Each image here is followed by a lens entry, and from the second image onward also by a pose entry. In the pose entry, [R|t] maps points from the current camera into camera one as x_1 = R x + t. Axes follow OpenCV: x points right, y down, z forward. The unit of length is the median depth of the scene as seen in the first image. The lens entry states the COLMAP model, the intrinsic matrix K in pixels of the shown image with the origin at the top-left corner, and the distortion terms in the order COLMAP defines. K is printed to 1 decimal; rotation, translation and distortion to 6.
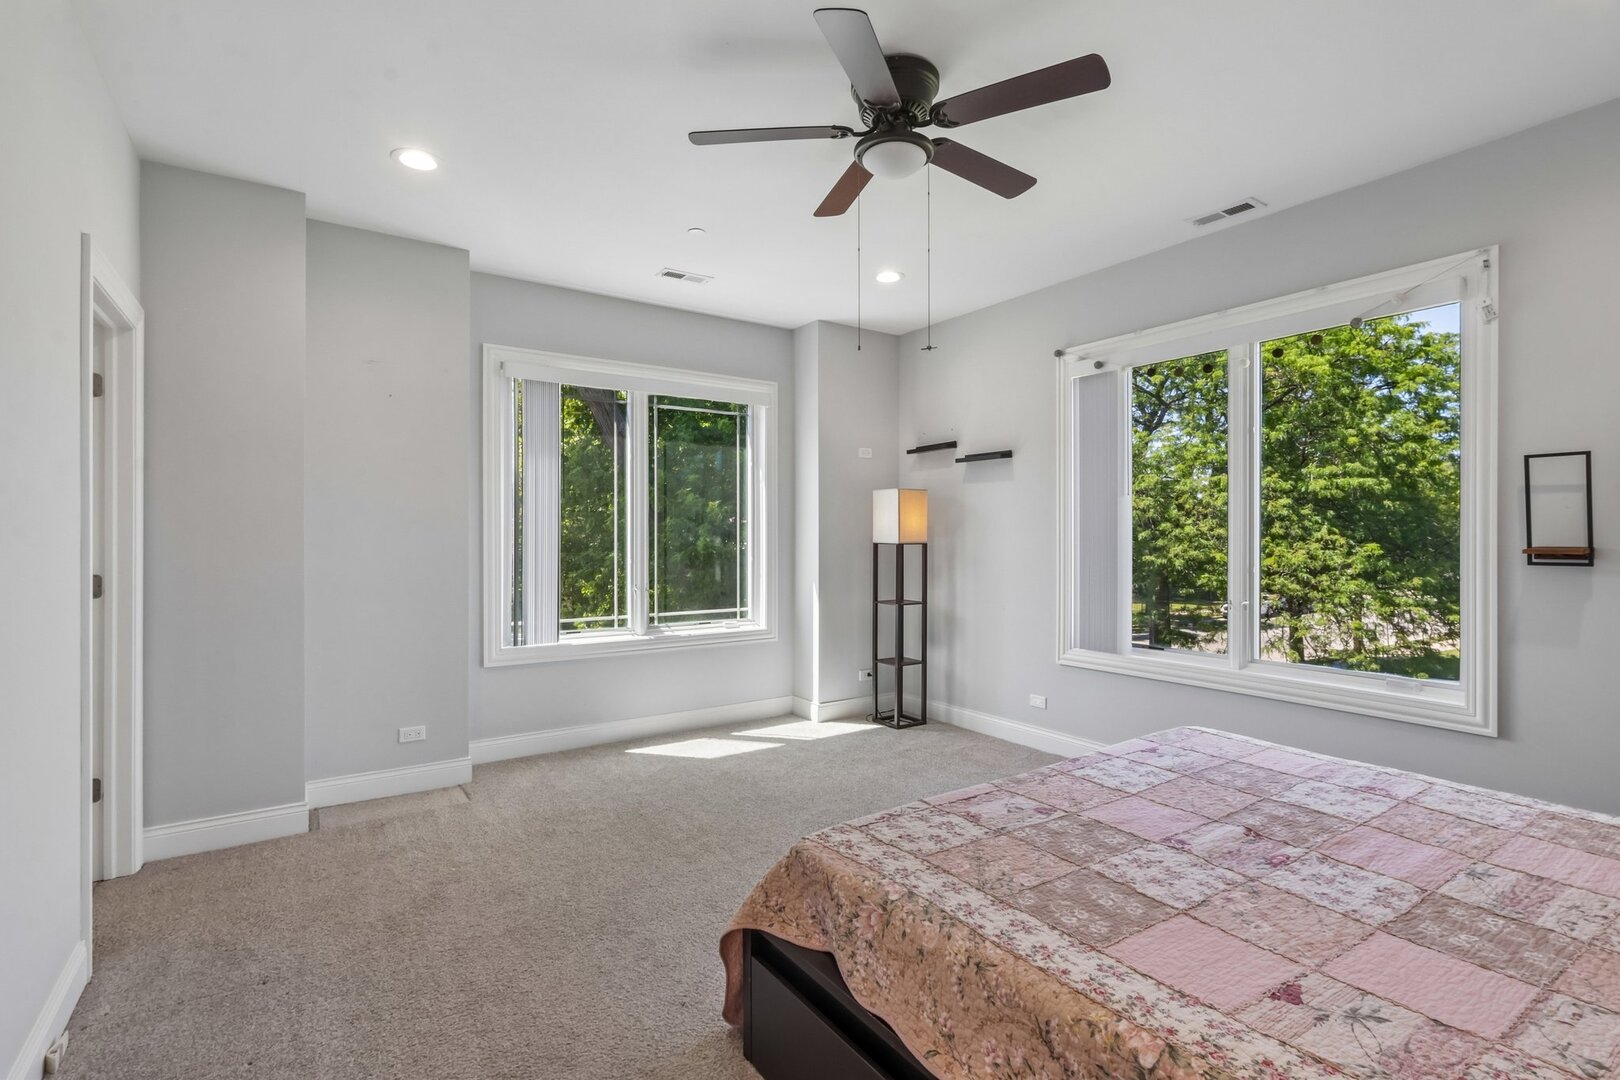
lens RADIAL K [[754.2, 0, 804.7], [0, 754.2, 537.4], [0, 0, 1]] dist [-0.000755, 0.000074]
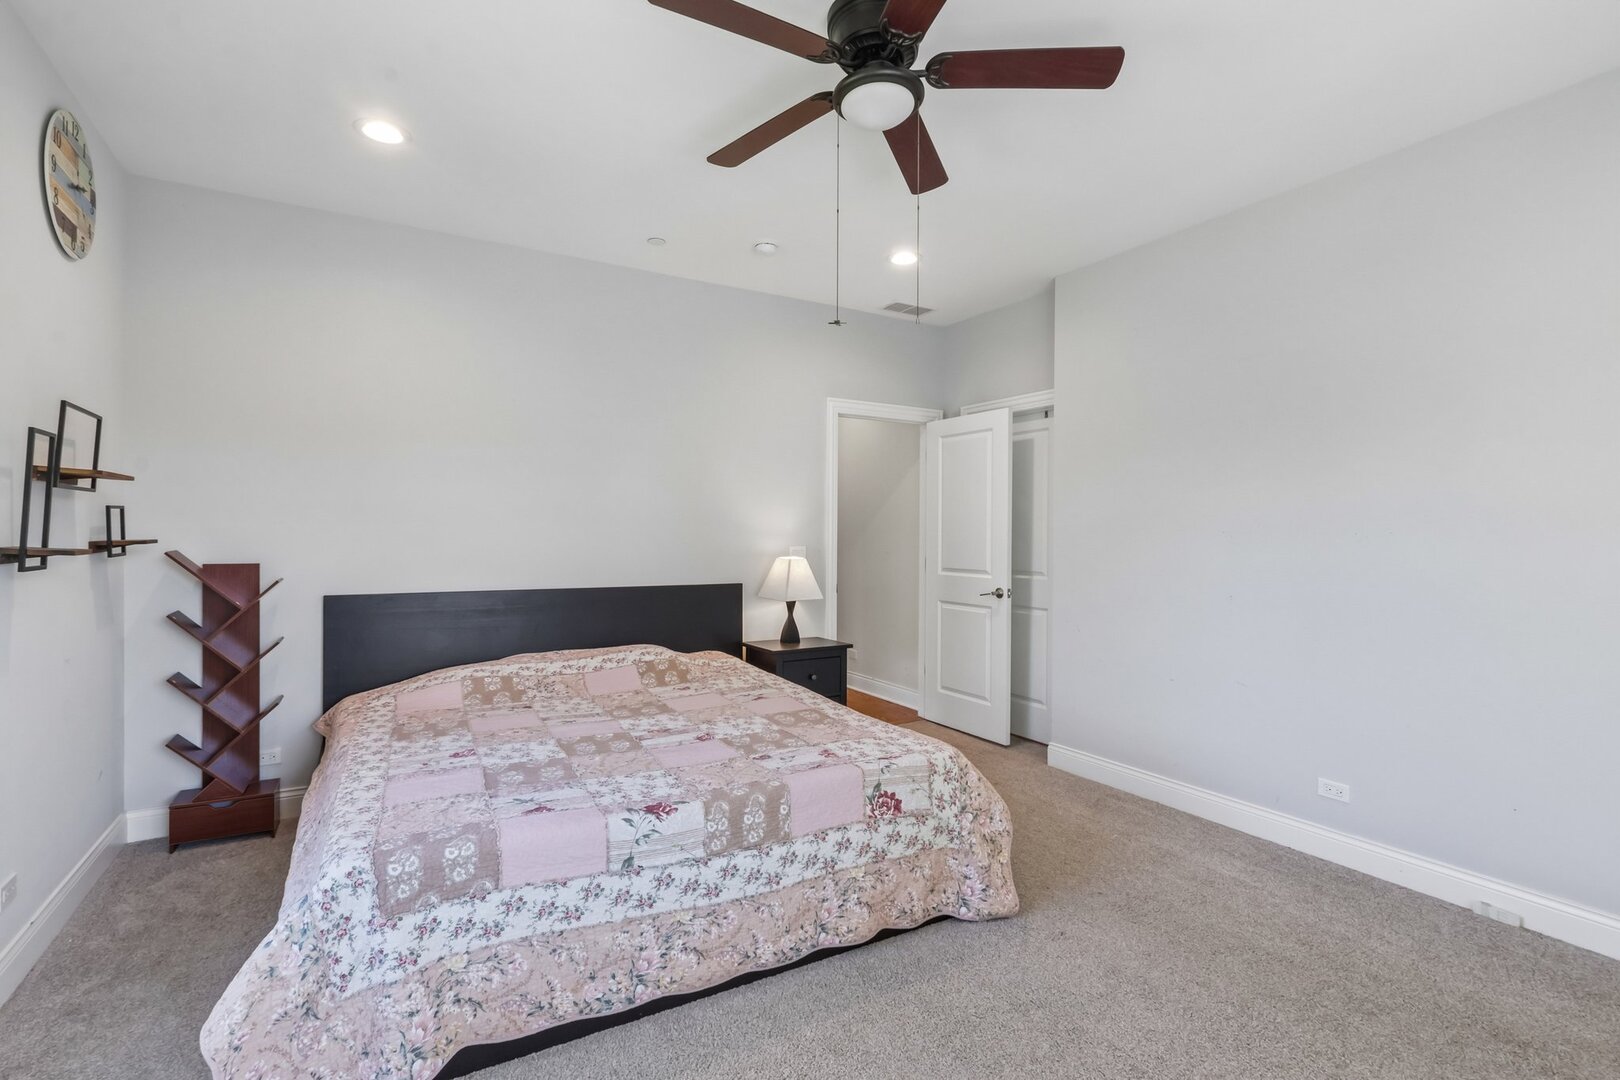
lens RADIAL K [[754.2, 0, 804.7], [0, 754.2, 537.4], [0, 0, 1]] dist [-0.000755, 0.000074]
pose [[-0.997652, -0.007242, 0.068104, 0.177238], [-0.007017, 0.999969, 0.003546, -0.006080], [-0.068128, 0.003059, -0.997672, 2.344142]]
